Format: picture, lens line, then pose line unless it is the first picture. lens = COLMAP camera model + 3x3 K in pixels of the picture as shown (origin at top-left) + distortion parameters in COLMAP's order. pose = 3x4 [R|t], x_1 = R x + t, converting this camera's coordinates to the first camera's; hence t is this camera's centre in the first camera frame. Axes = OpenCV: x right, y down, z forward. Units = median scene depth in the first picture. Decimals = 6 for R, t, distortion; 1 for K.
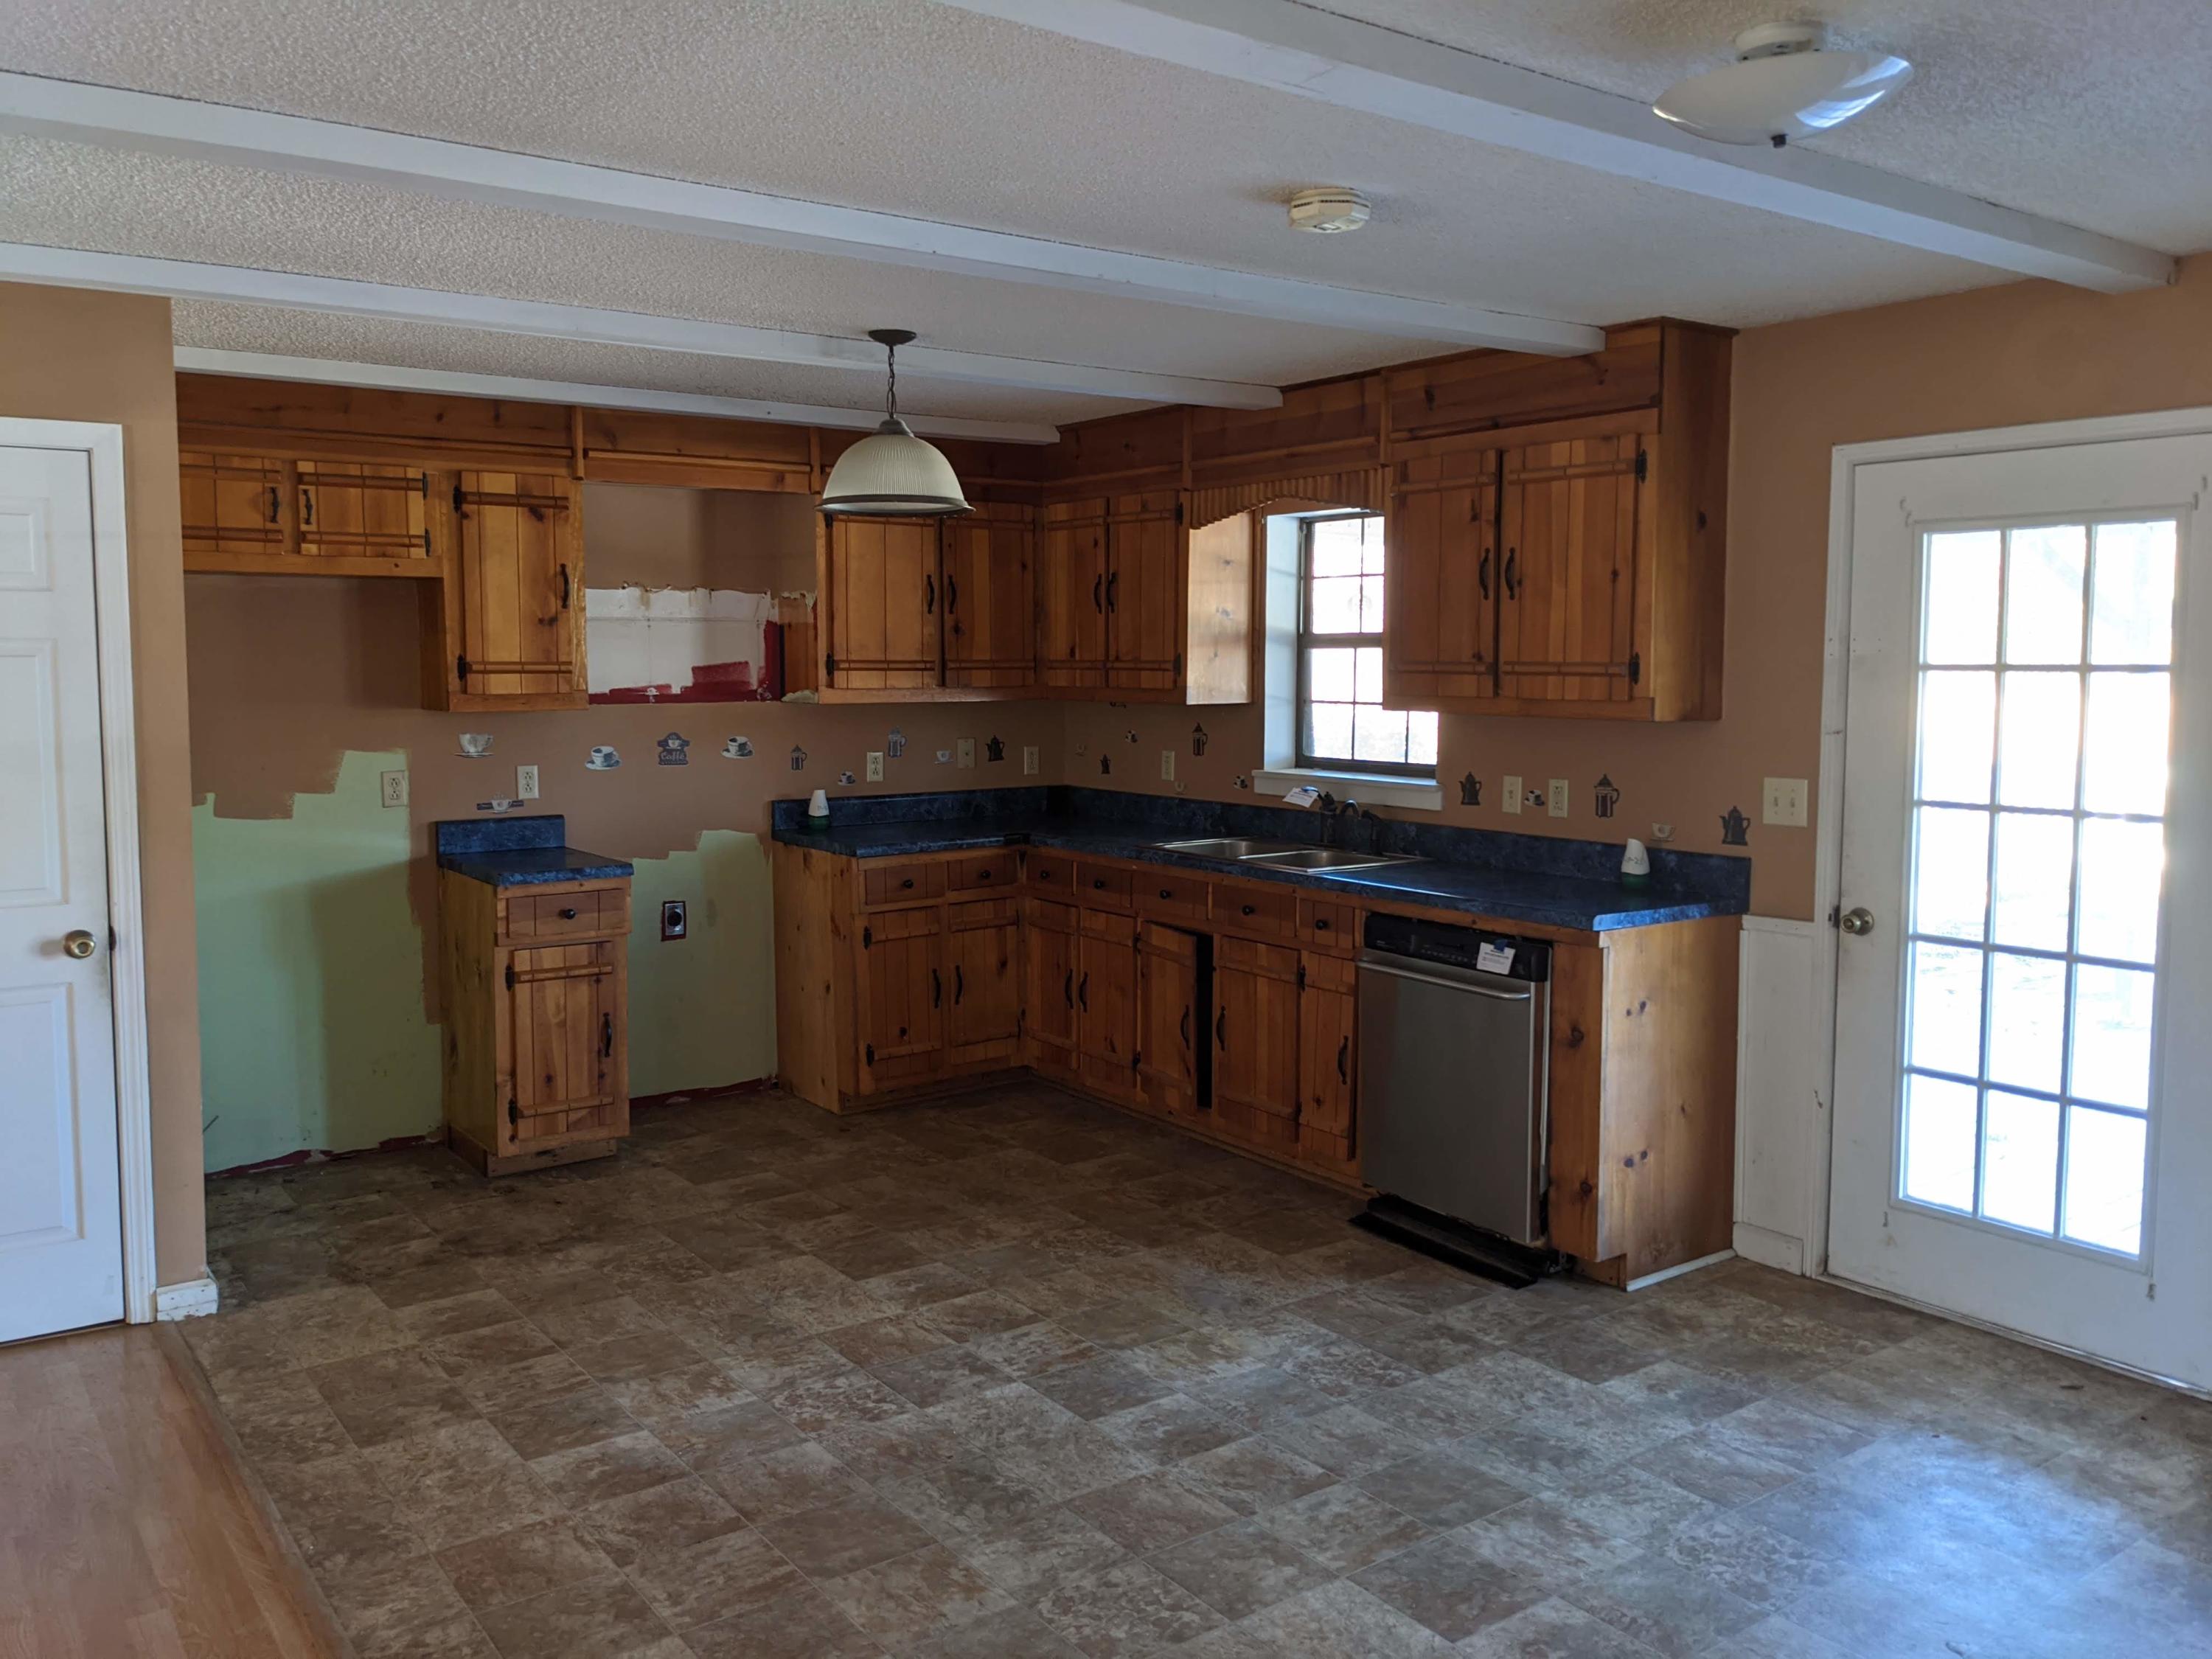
lens RADIAL K [[1745.0, 0, 1096.5], [0, 1745.0, 876.3], [0, 0, 1]] dist [0.047008, -0.065251]
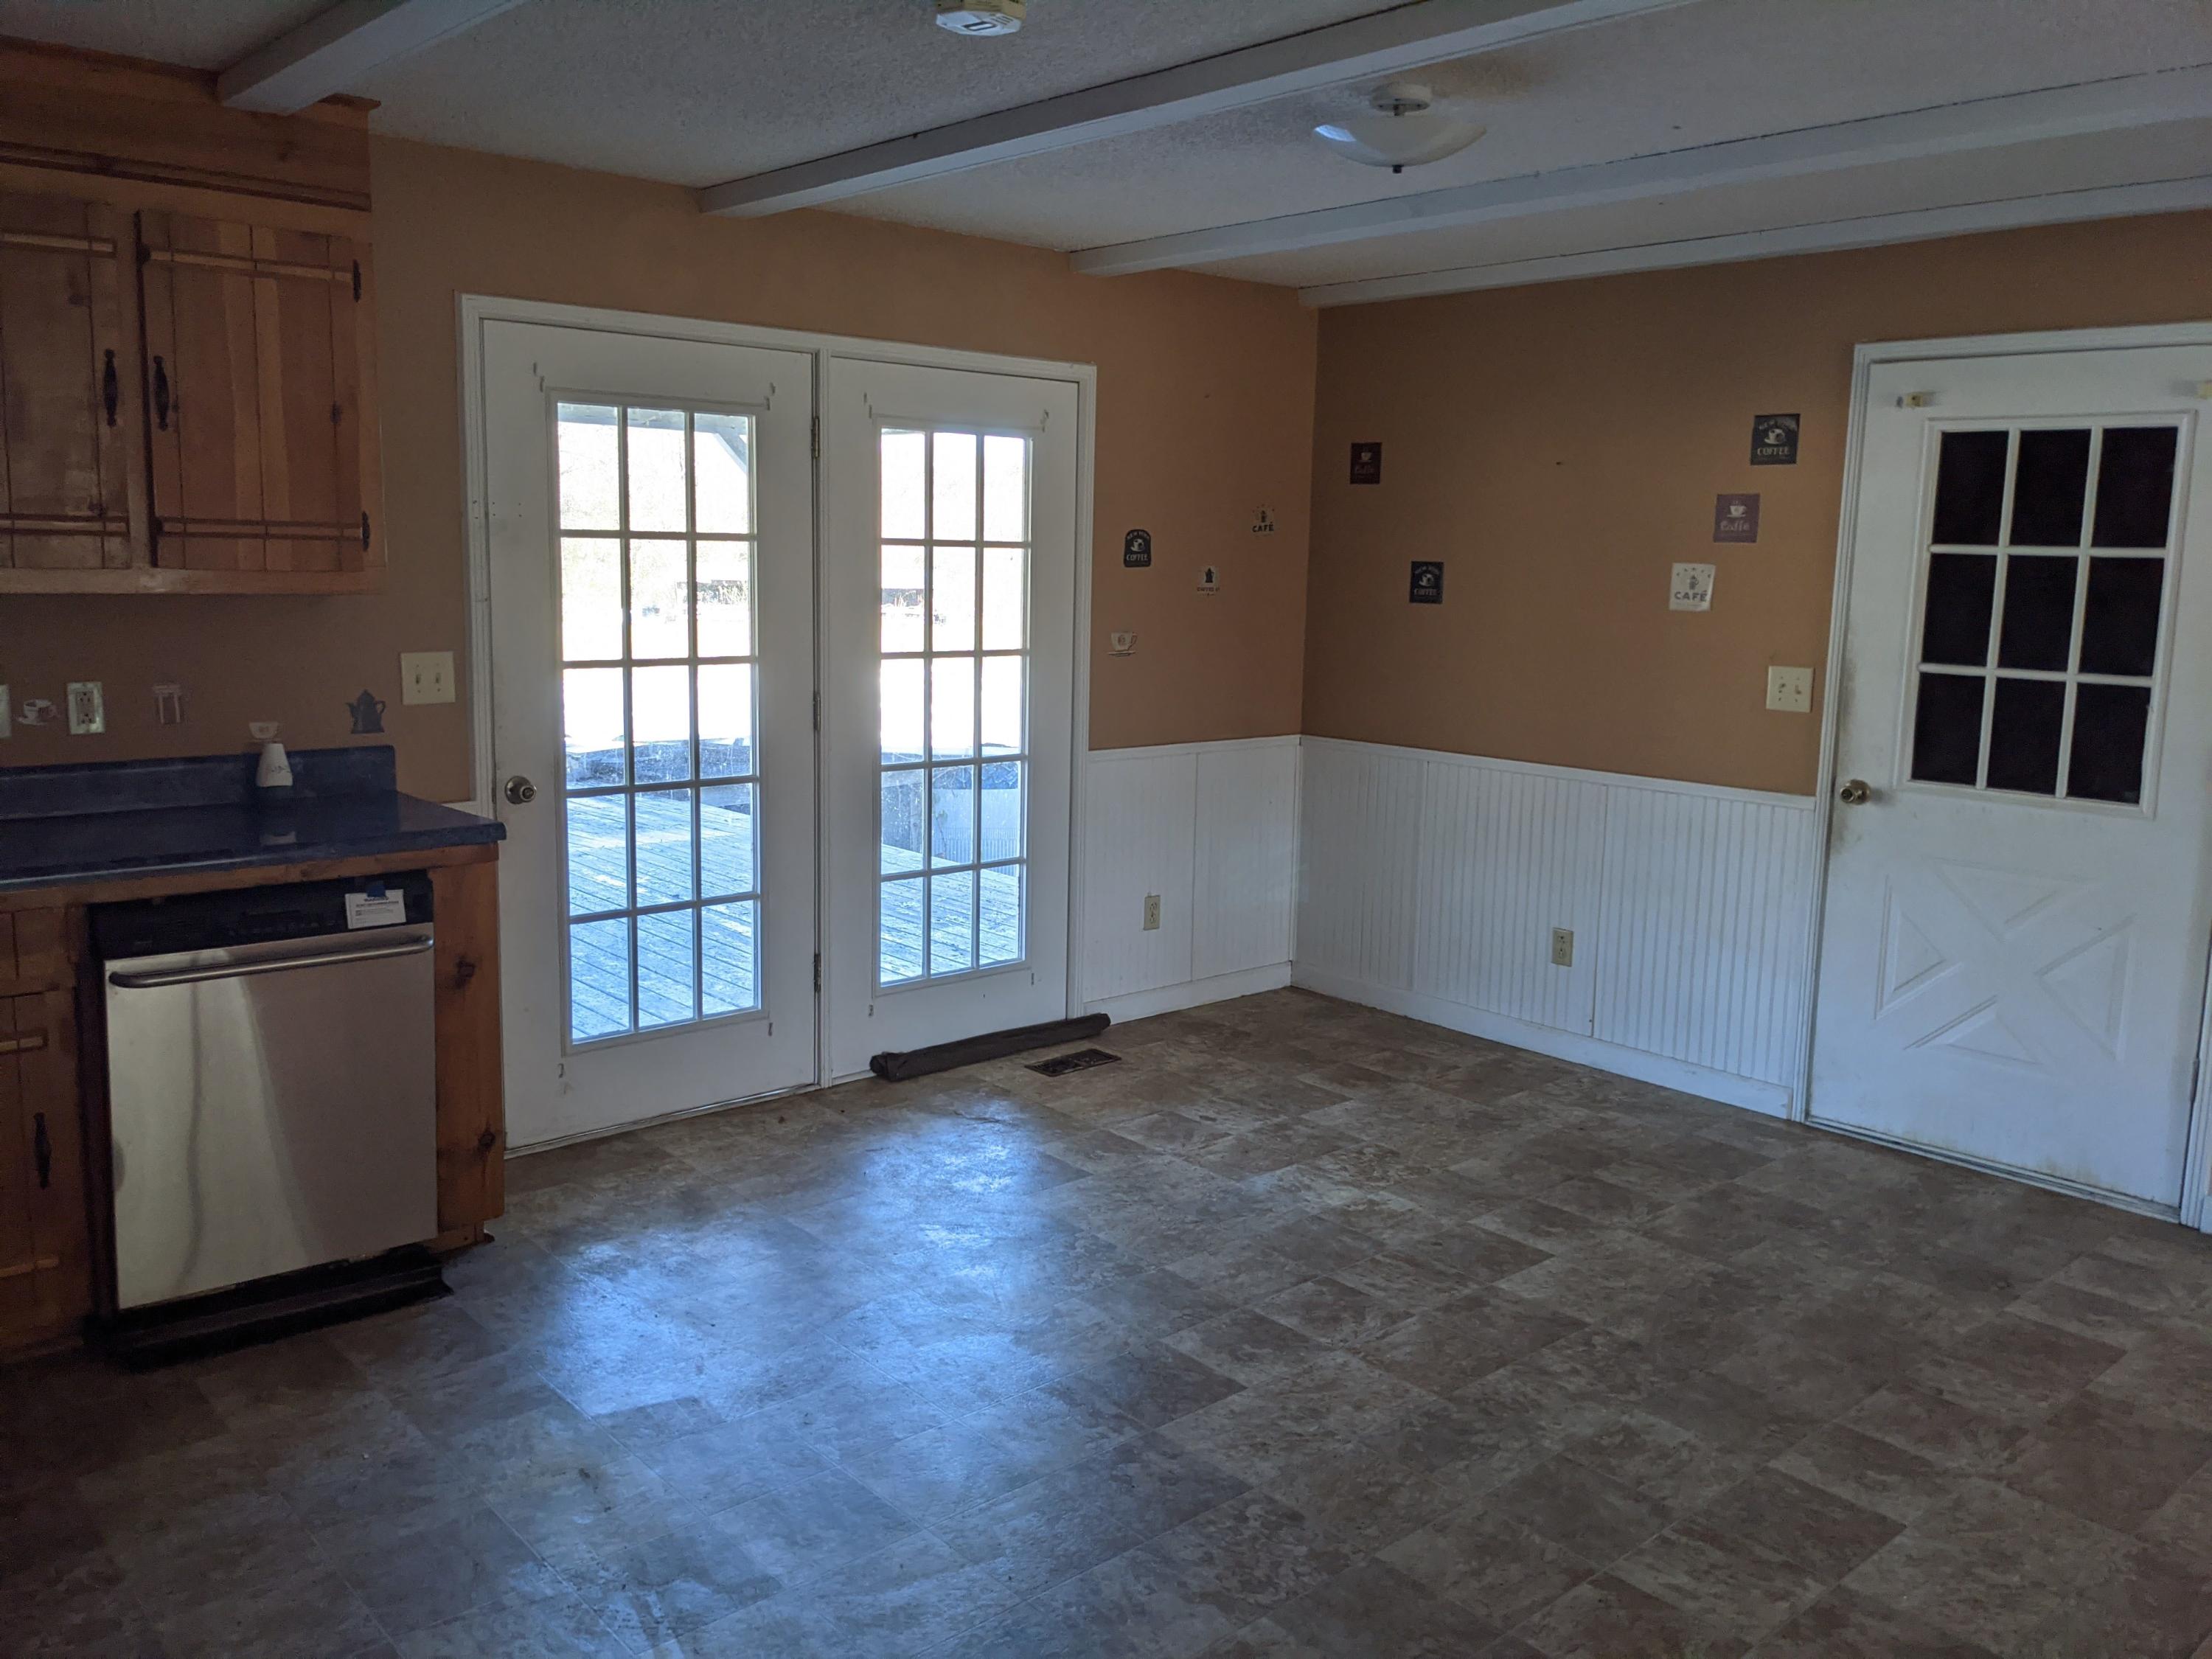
lens RADIAL K [[1739.8, 0, 1051.4], [0, 1739.8, 860.9], [0, 0, 1]] dist [0.042873, -0.067863]
pose [[-0.084215, -0.184159, 0.979282, -0.593459], [0.098134, 0.976463, 0.192068, -0.100223], [-0.991604, 0.112276, -0.064160, 0.804160]]
